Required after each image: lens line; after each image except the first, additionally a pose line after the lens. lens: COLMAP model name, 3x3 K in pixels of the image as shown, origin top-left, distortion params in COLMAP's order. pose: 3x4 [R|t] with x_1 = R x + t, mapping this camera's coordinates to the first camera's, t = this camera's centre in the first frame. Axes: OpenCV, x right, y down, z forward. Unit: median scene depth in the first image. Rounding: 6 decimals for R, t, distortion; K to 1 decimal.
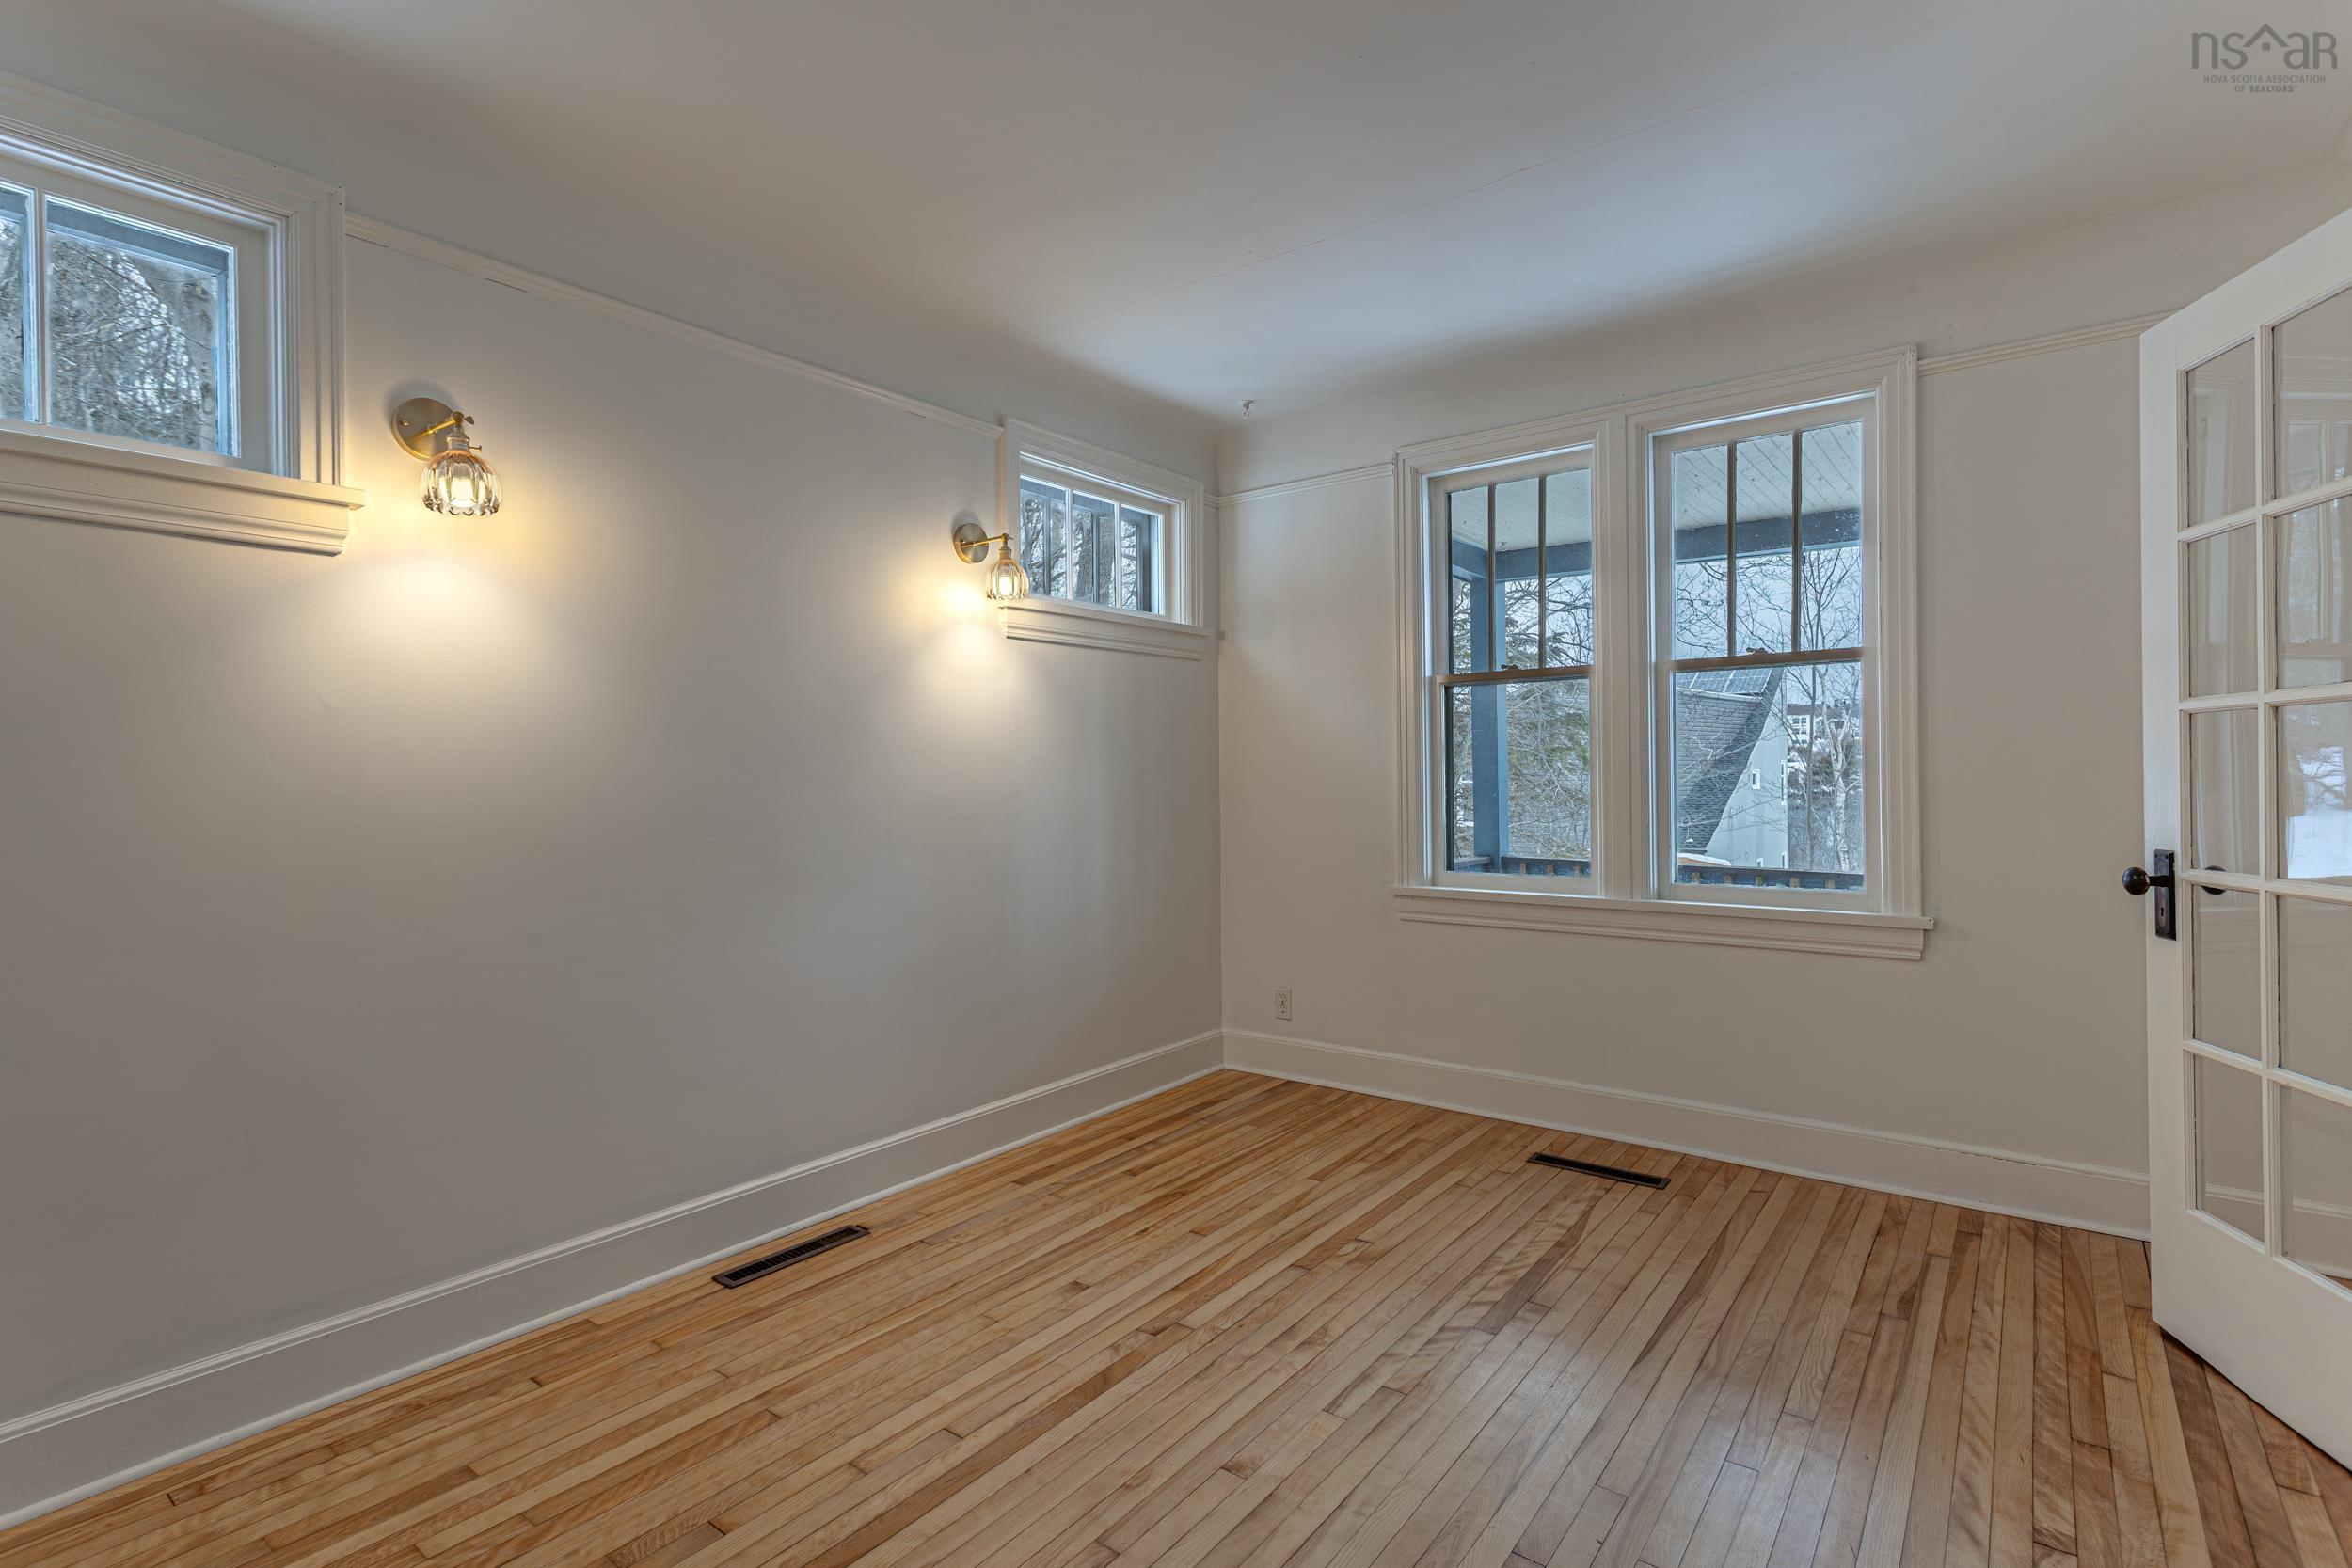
lens RADIAL K [[1114.0, 0, 1173.4], [0, 1114.0, 781.6], [0, 0, 1]] dist [-0.001317, 0.001842]
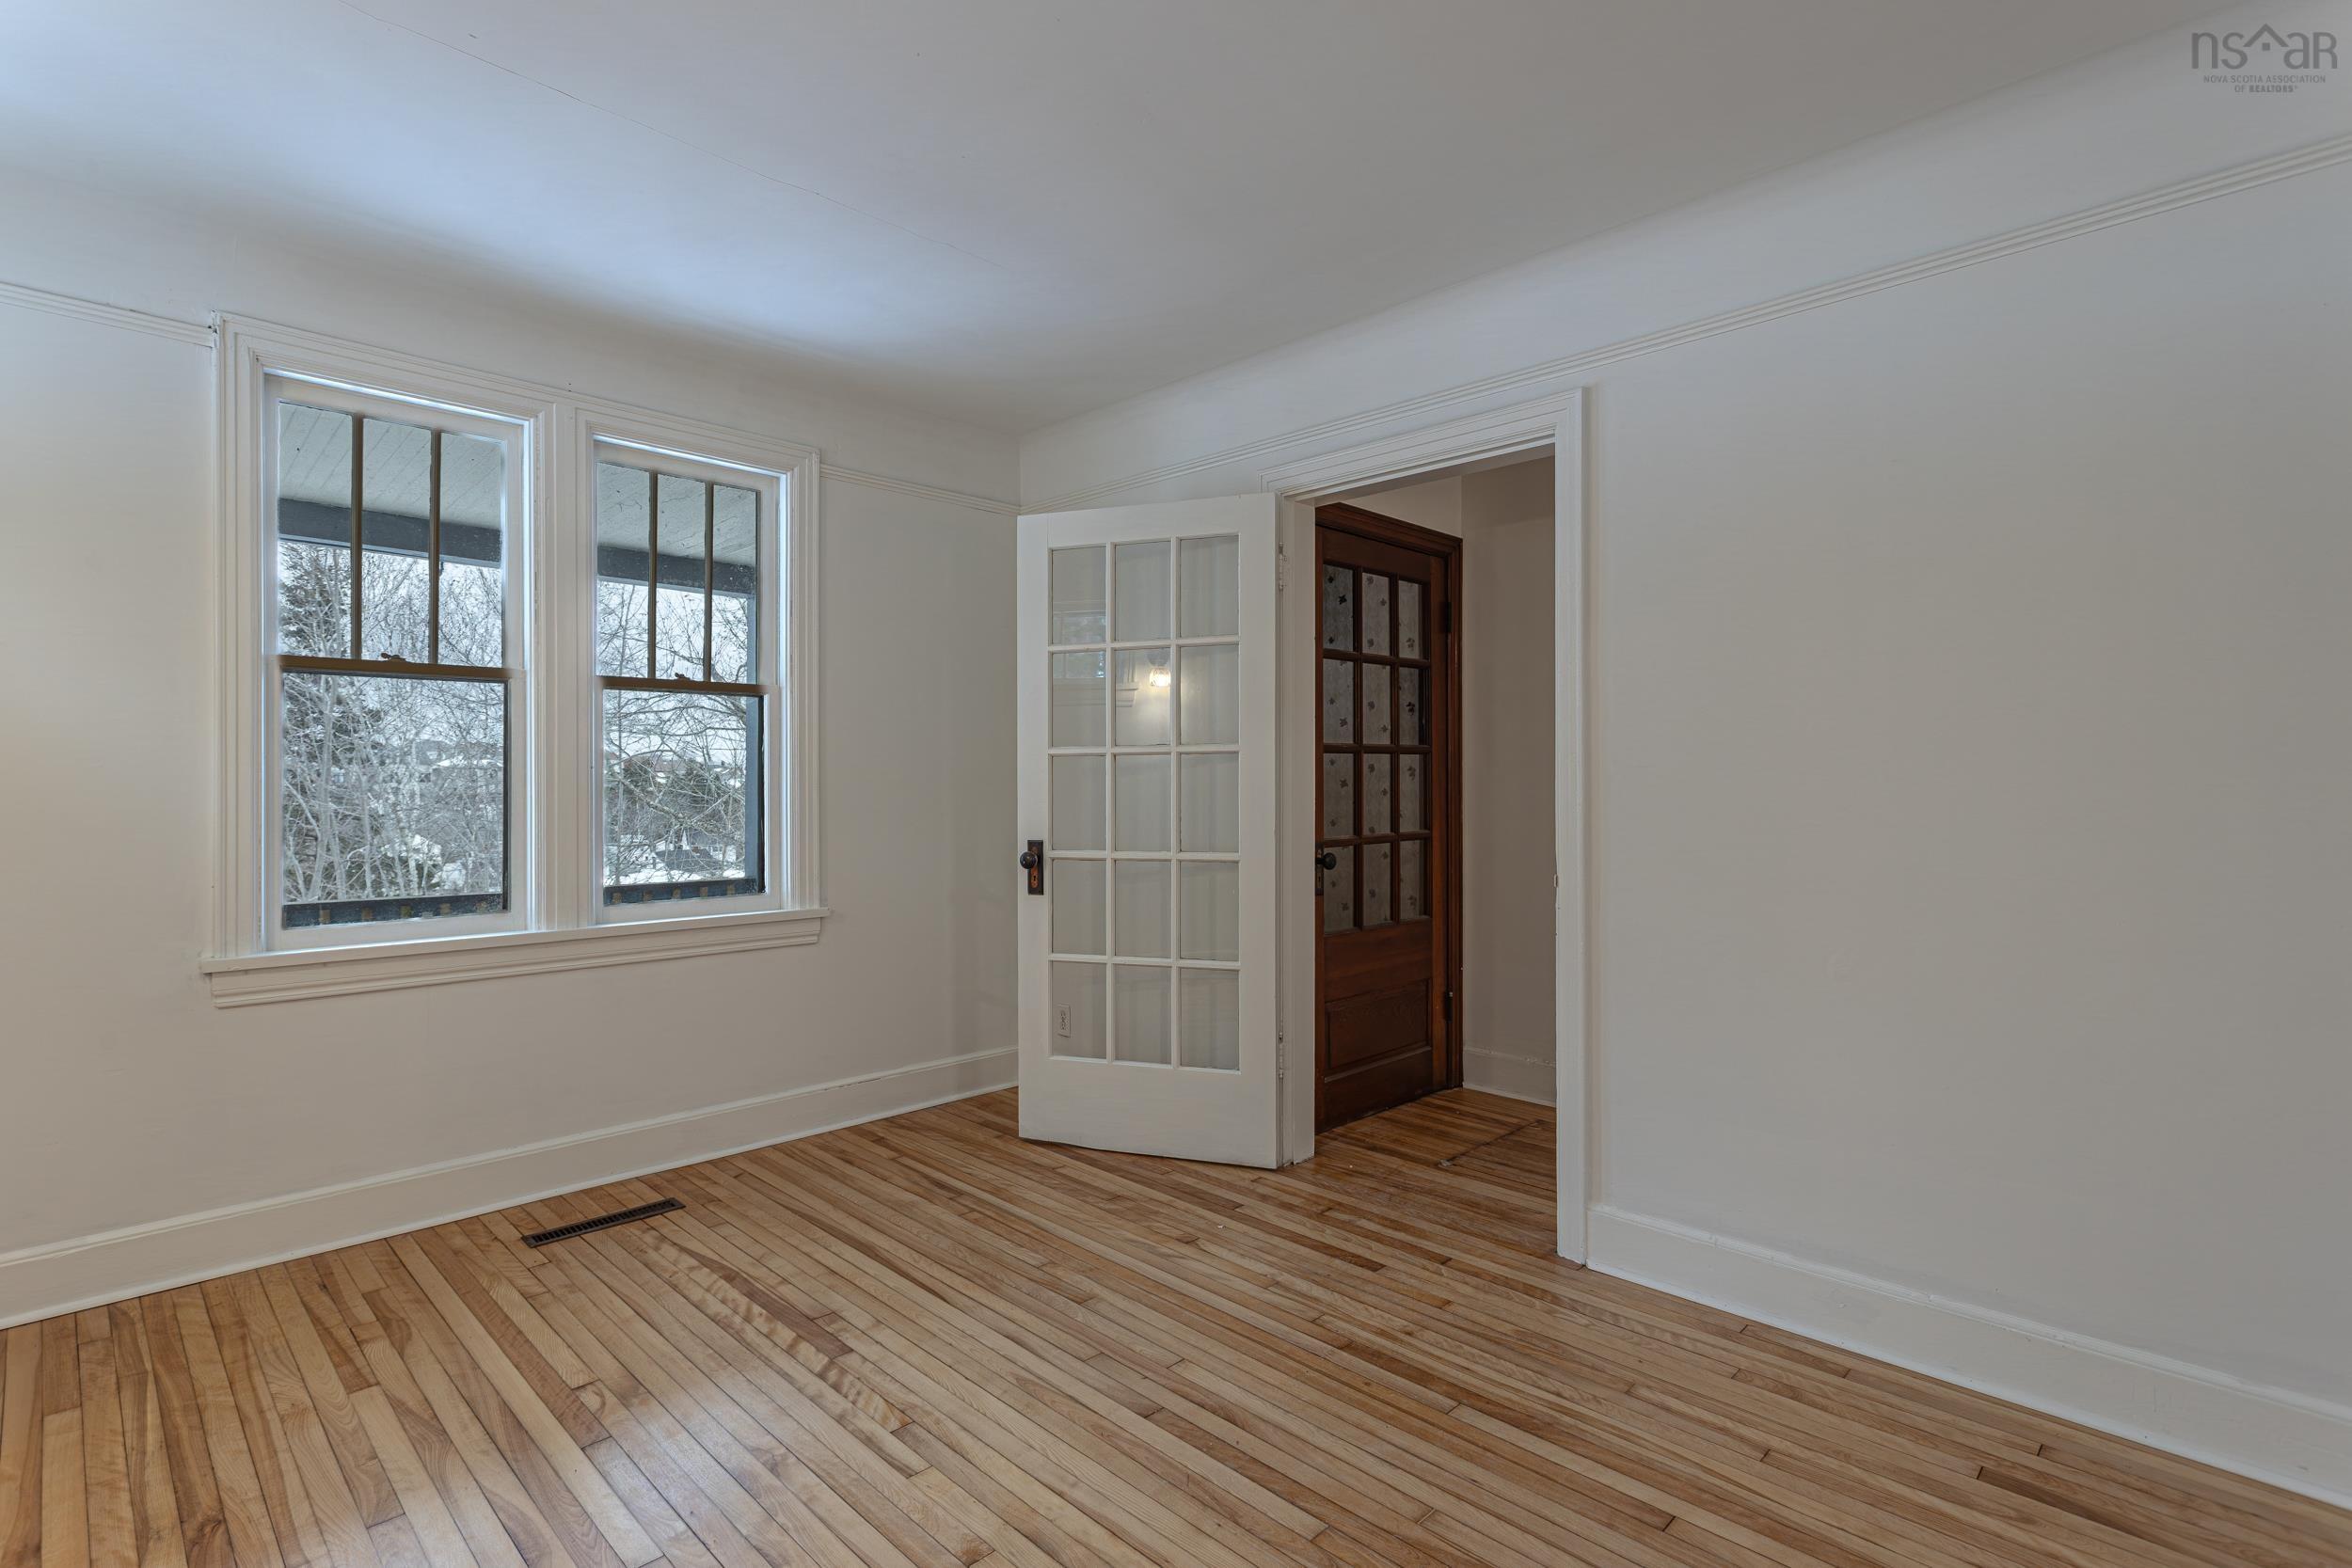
lens RADIAL K [[1114.0, 0, 1167.6], [0, 1114.0, 786.3], [0, 0, 1]] dist [-0.001317, 0.001842]
pose [[0.130208, 0.005818, 0.991470, -0.568186], [0.007639, 0.999947, -0.006871, -0.003000], [-0.991457, 0.008469, 0.130157, 0.492604]]
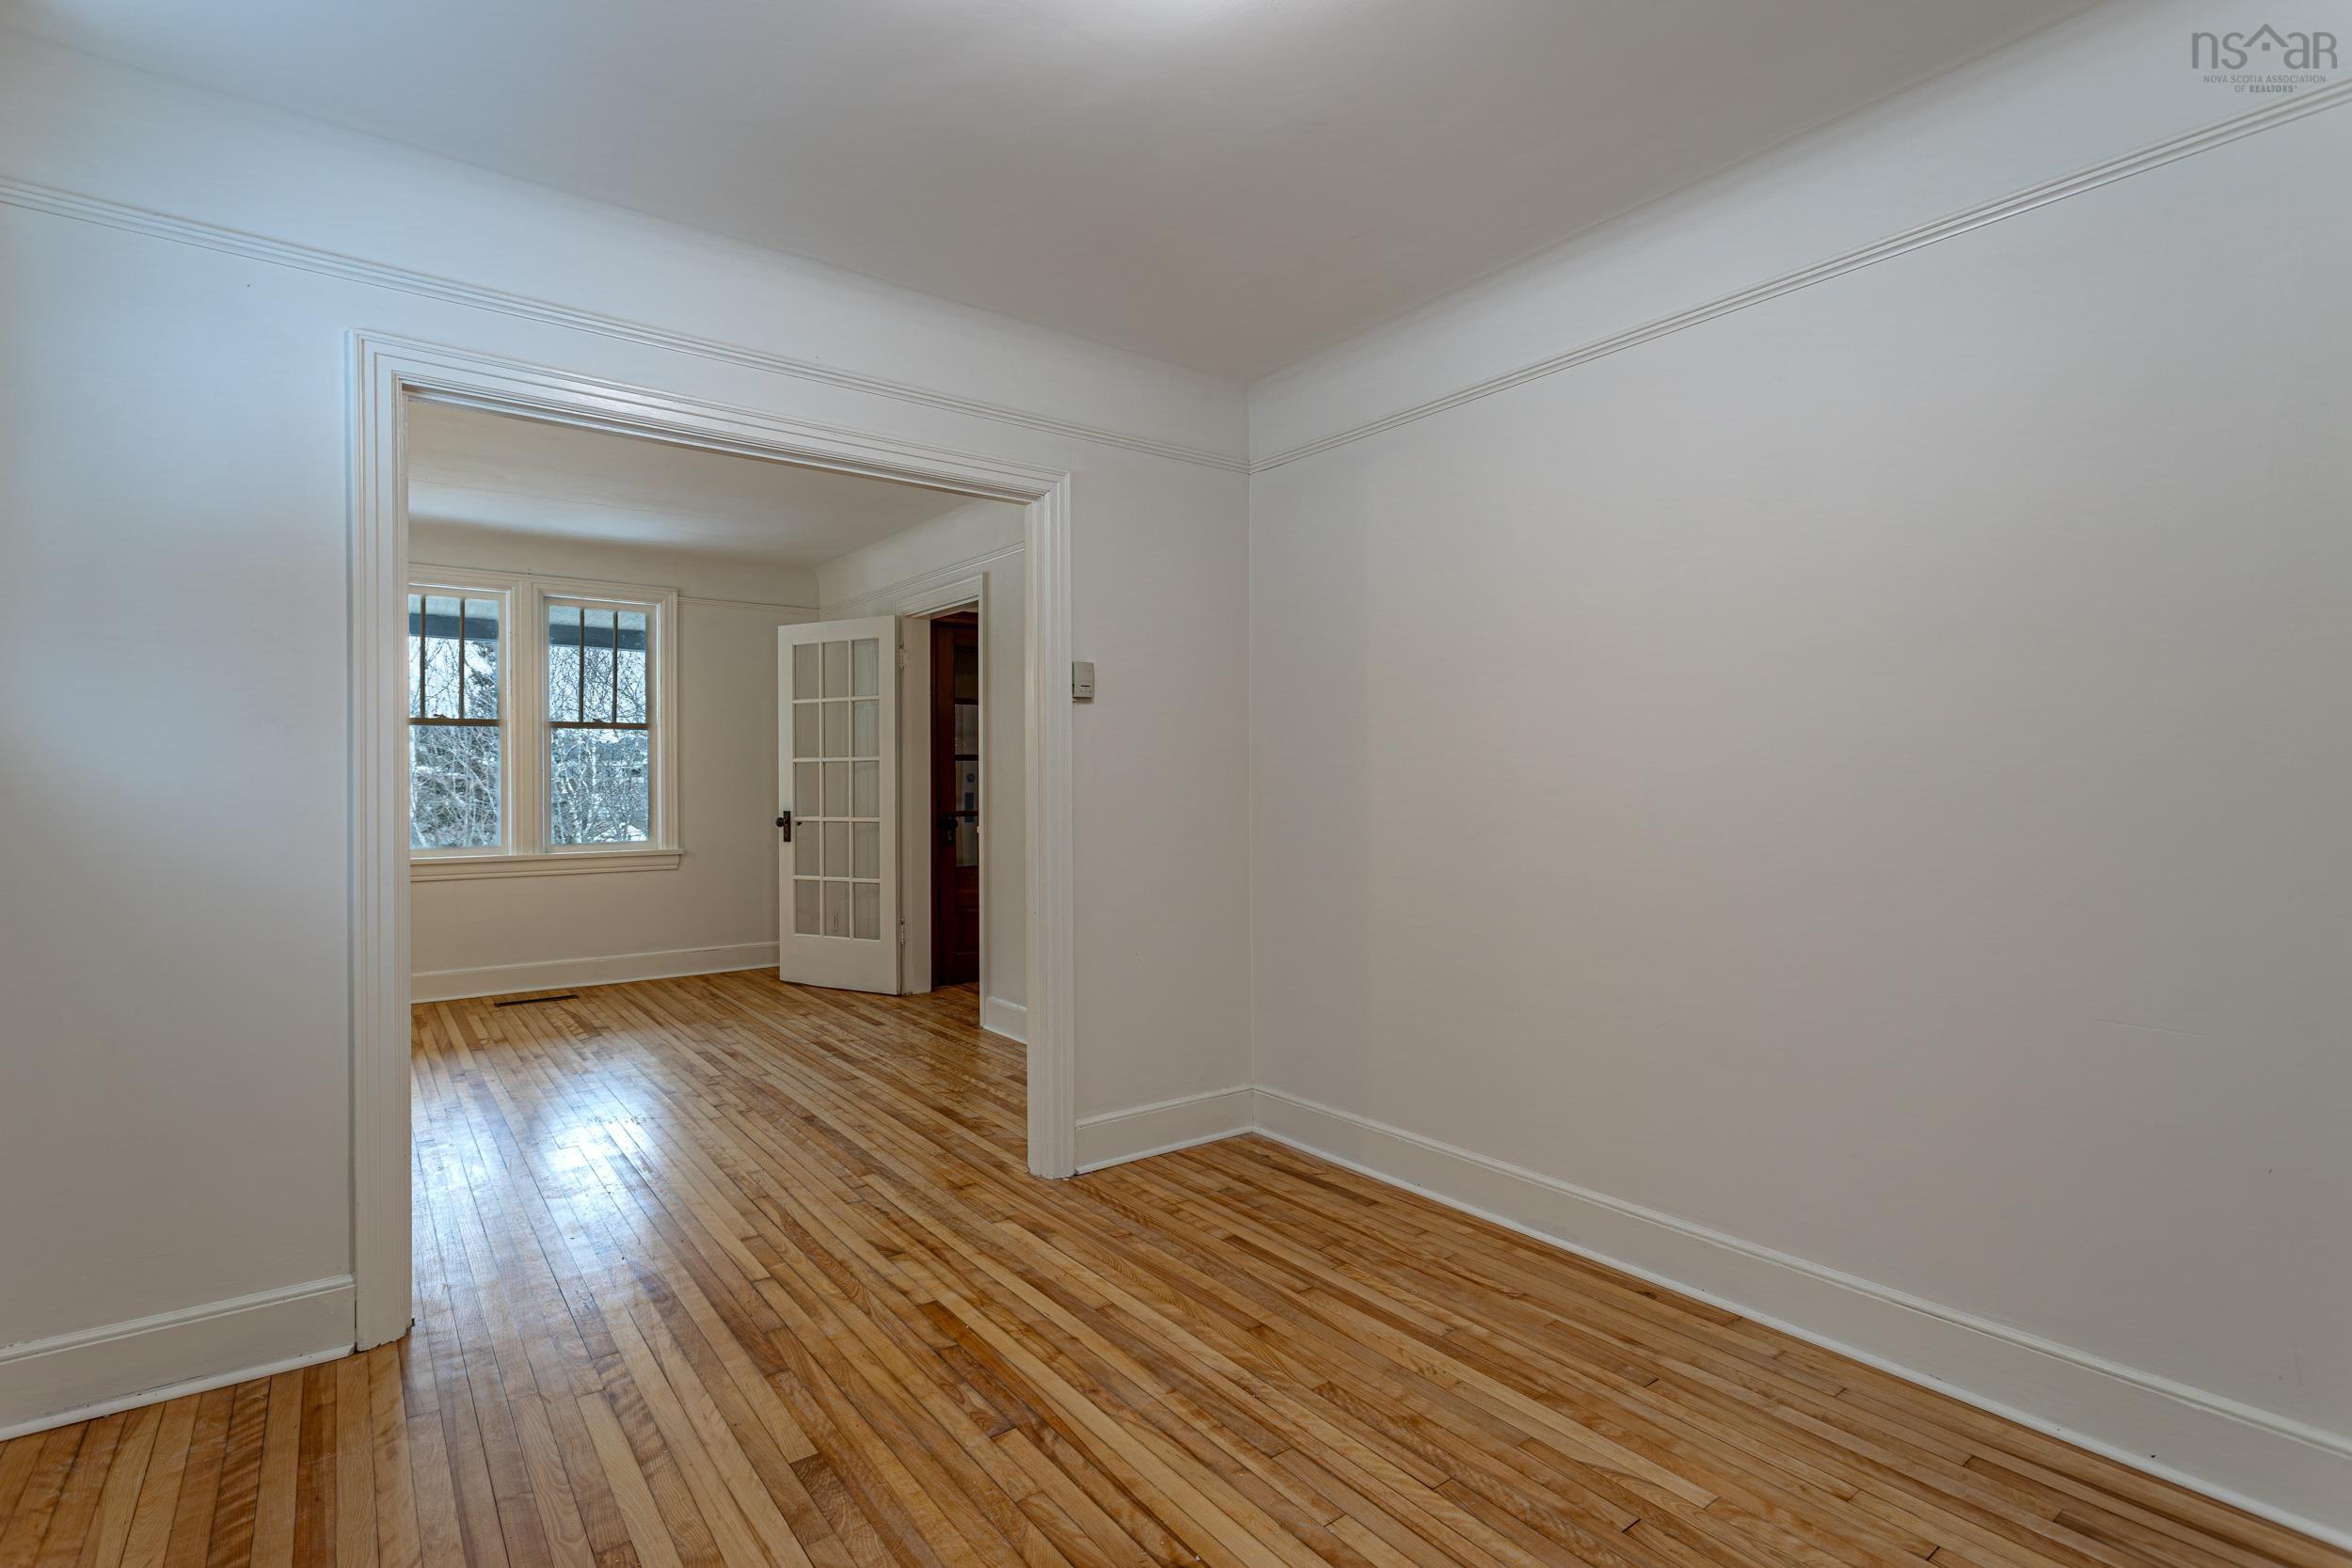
lens RADIAL K [[1114.0, 0, 1163.1], [0, 1114.0, 779.1], [0, 0, 1]] dist [-0.001317, 0.001842]
pose [[0.273868, 0.007953, 0.961734, -1.298540], [0.007061, 0.999922, -0.010279, 0.014412], [-0.961741, 0.009606, 0.273791, -0.575711]]
